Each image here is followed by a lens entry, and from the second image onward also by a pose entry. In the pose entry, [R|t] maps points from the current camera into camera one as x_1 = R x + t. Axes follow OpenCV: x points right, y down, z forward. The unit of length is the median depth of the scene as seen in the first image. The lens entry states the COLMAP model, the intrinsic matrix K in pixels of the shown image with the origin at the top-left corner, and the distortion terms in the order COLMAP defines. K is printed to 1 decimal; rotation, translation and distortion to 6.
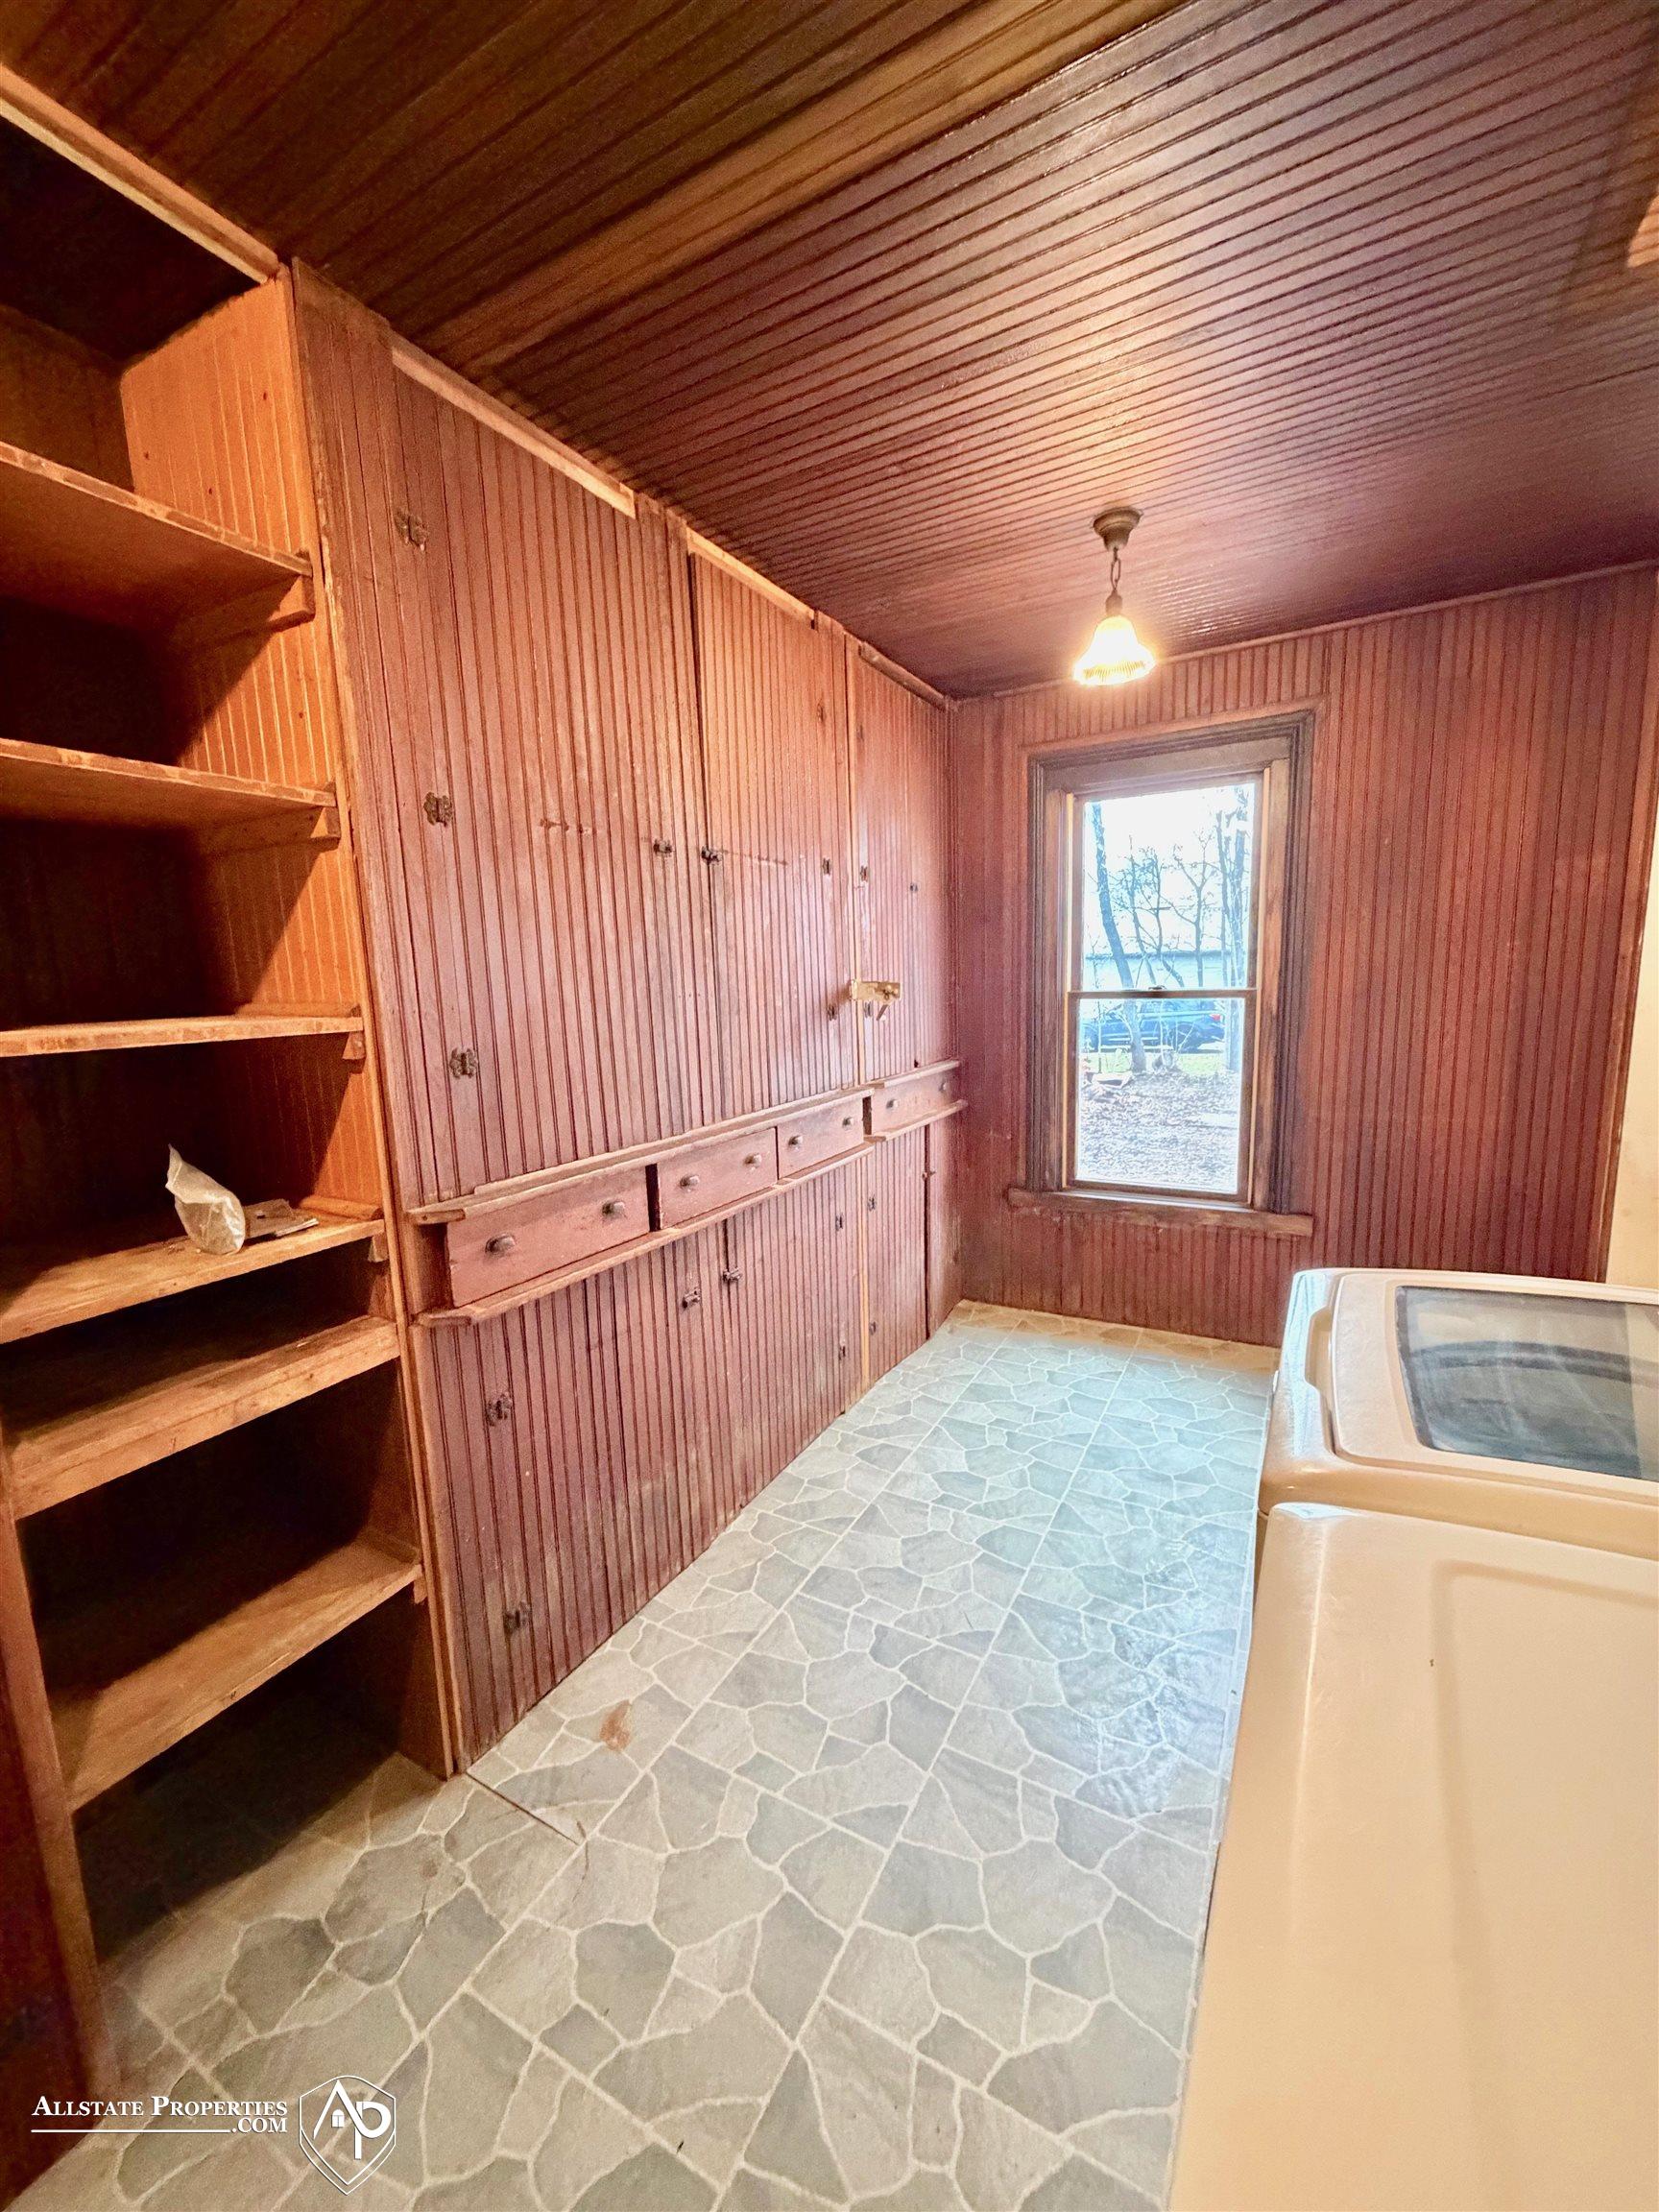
lens RADIAL K [[878.1, 0, 827.9], [0, 878.1, 1107.6], [0, 0, 1]] dist [0.001254, 0.000214]
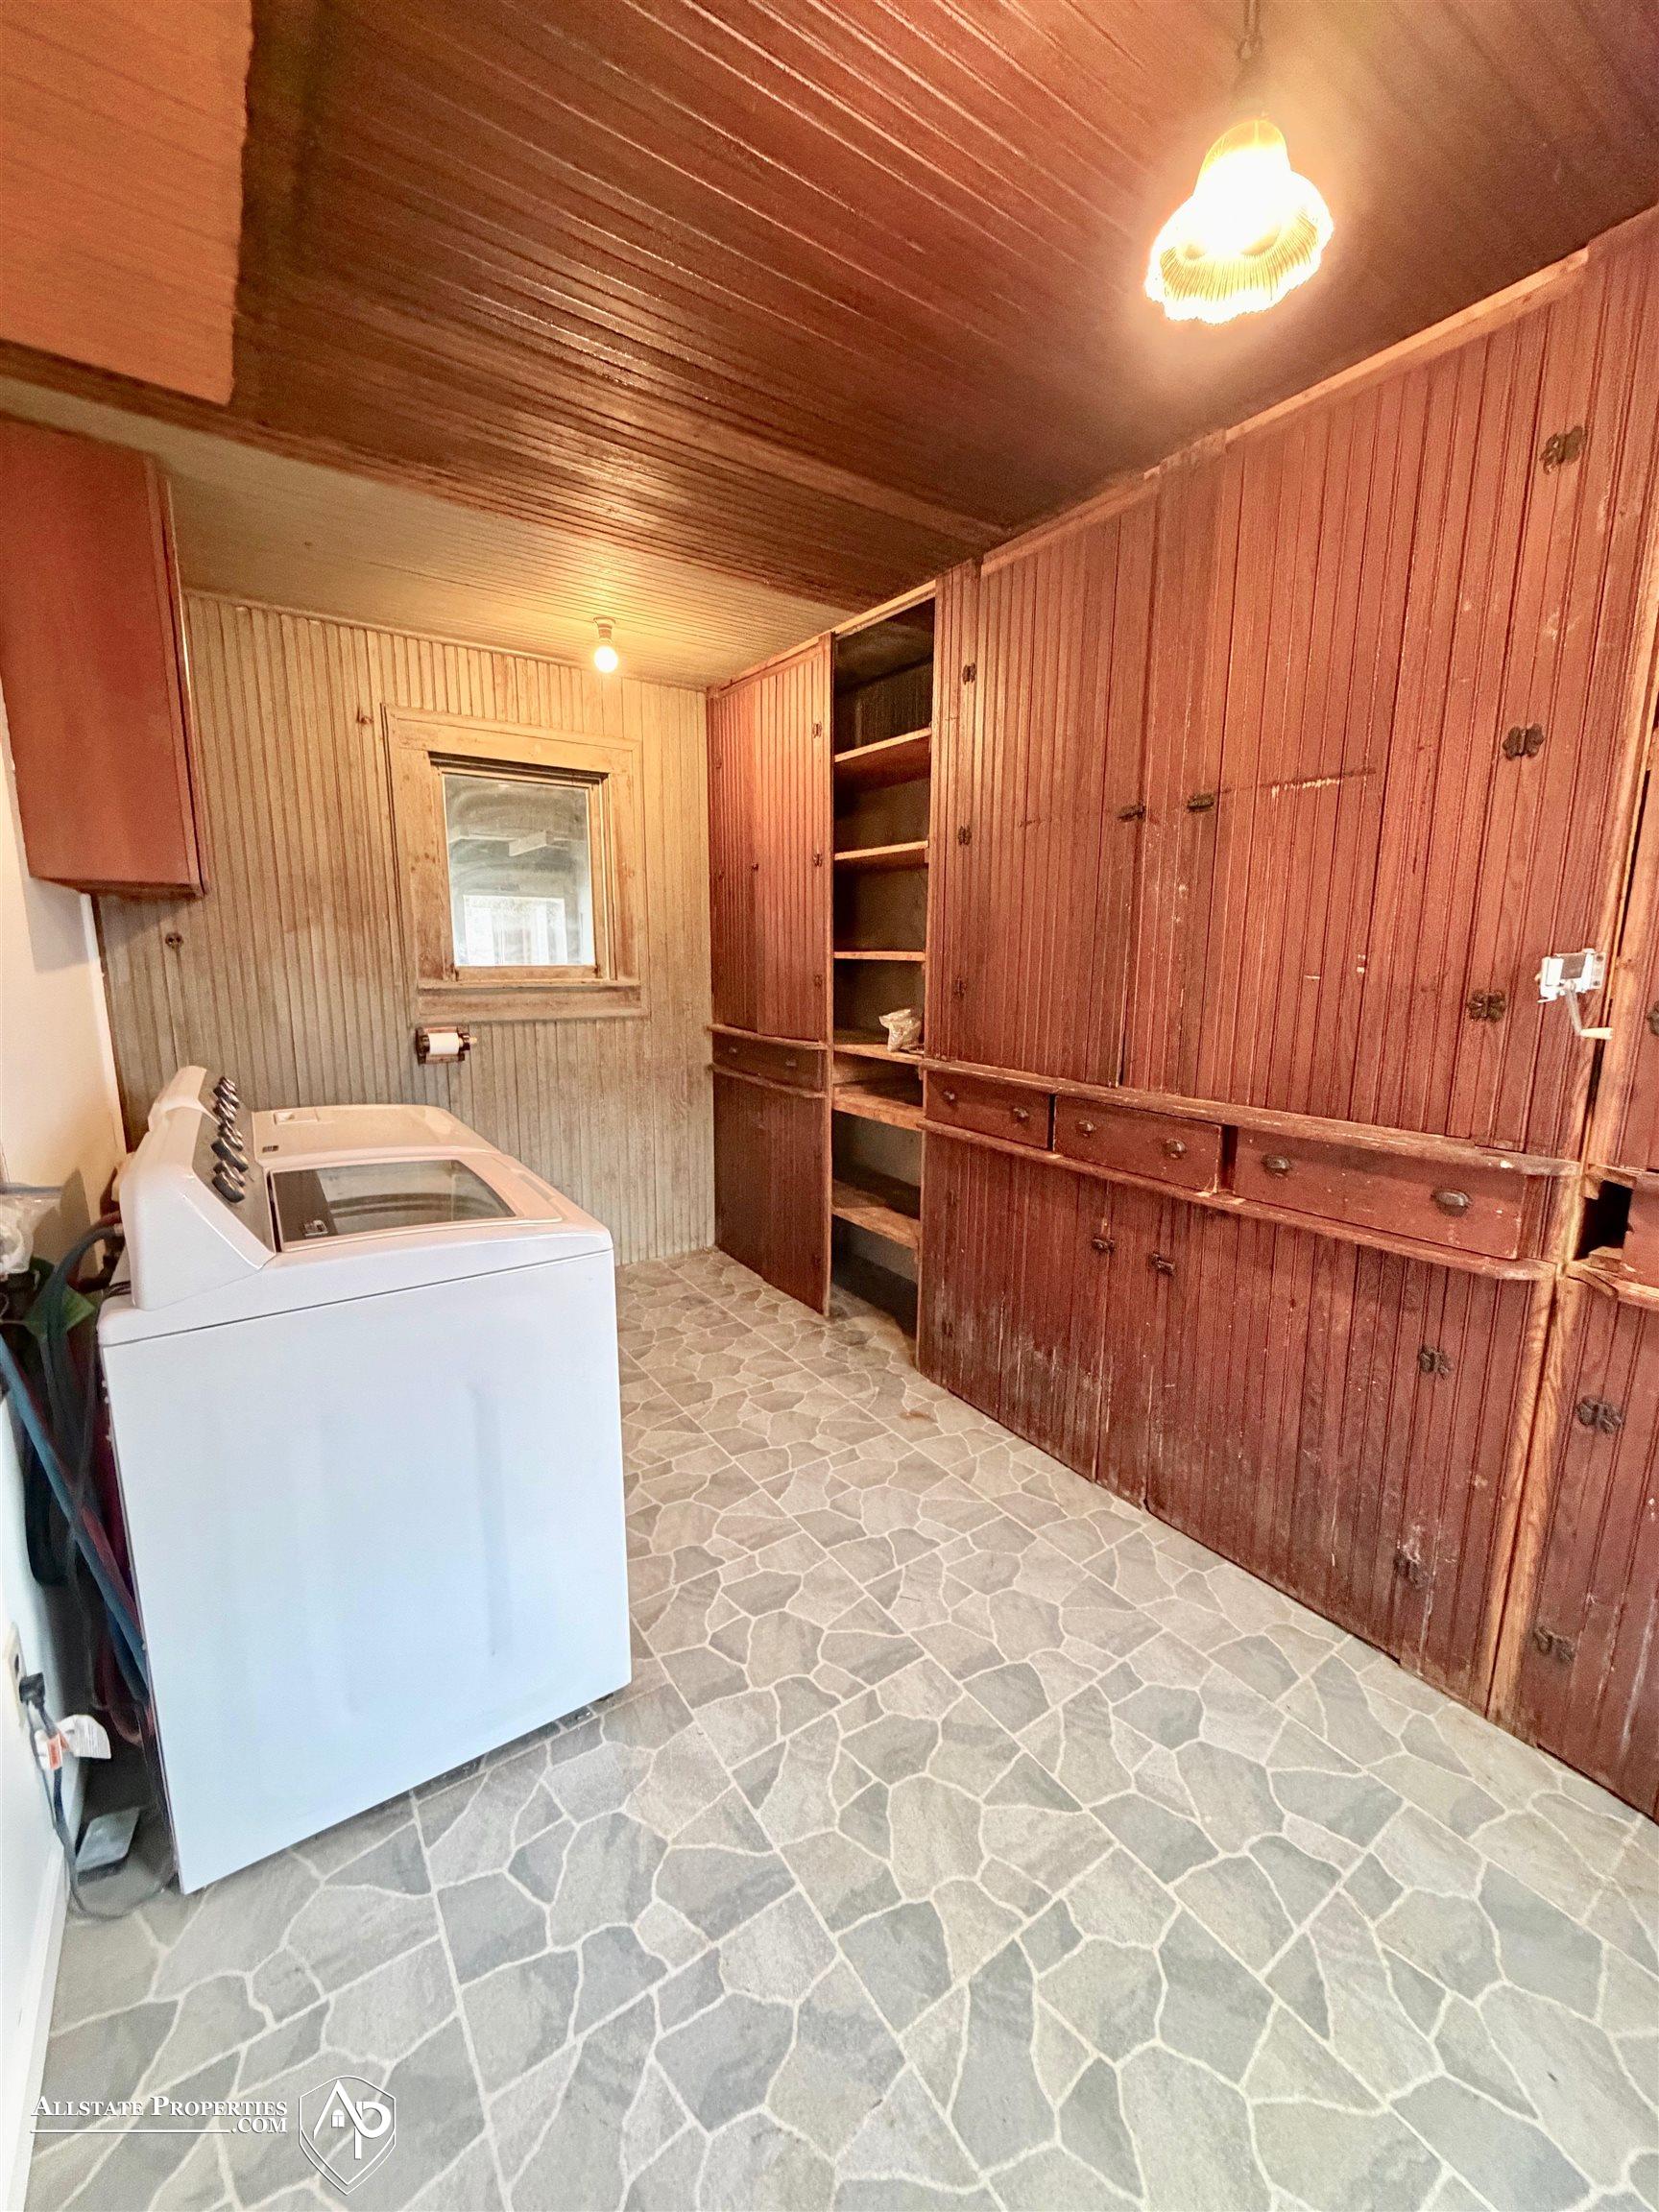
lens RADIAL K [[878.1, 0, 827.9], [0, 878.1, 1107.6], [0, 0, 1]] dist [0.001254, 0.000214]
pose [[-0.445979, 0.183669, -0.875995, 1.130070], [-0.127217, 0.955774, 0.265164, -0.223423], [0.885956, 0.229699, -0.402890, 1.396274]]
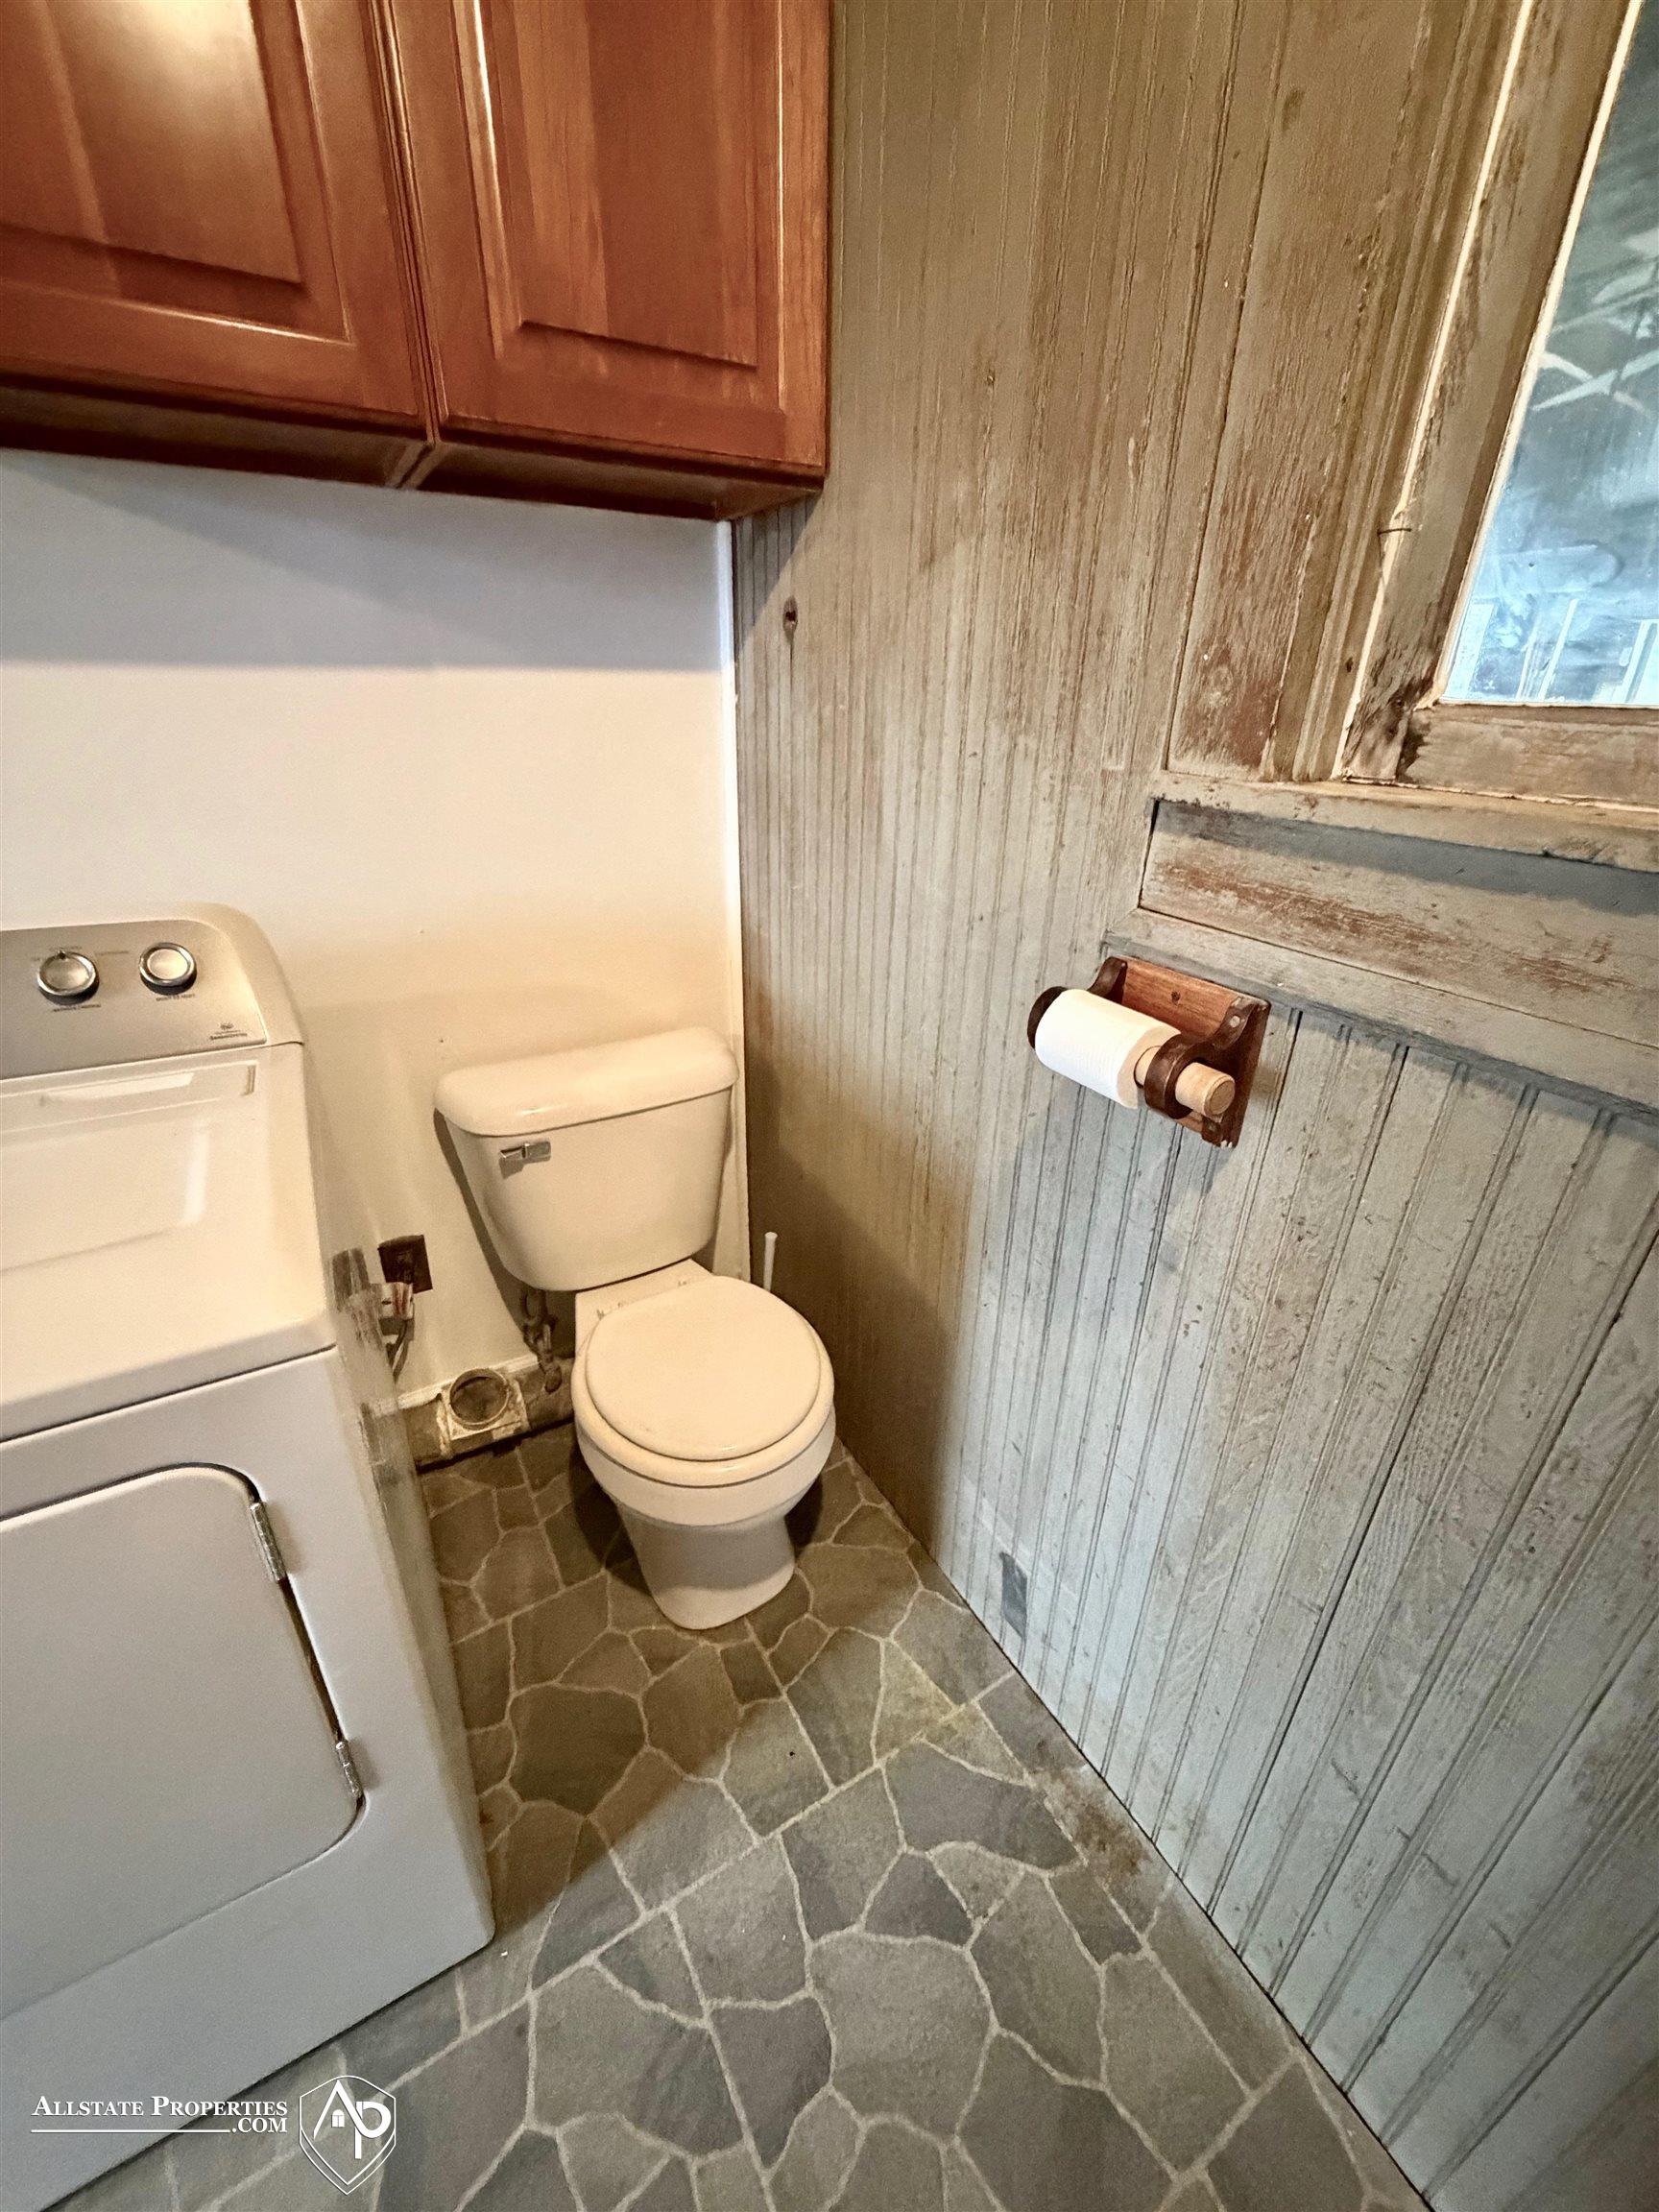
lens RADIAL K [[878.1, 0, 827.9], [0, 878.1, 1107.6], [0, 0, 1]] dist [0.001254, 0.000214]
pose [[-0.858446, -0.207765, 0.468939, -0.314420], [0.090759, 0.838323, 0.537565, 0.029549], [-0.504810, 0.504031, -0.700799, 0.237906]]
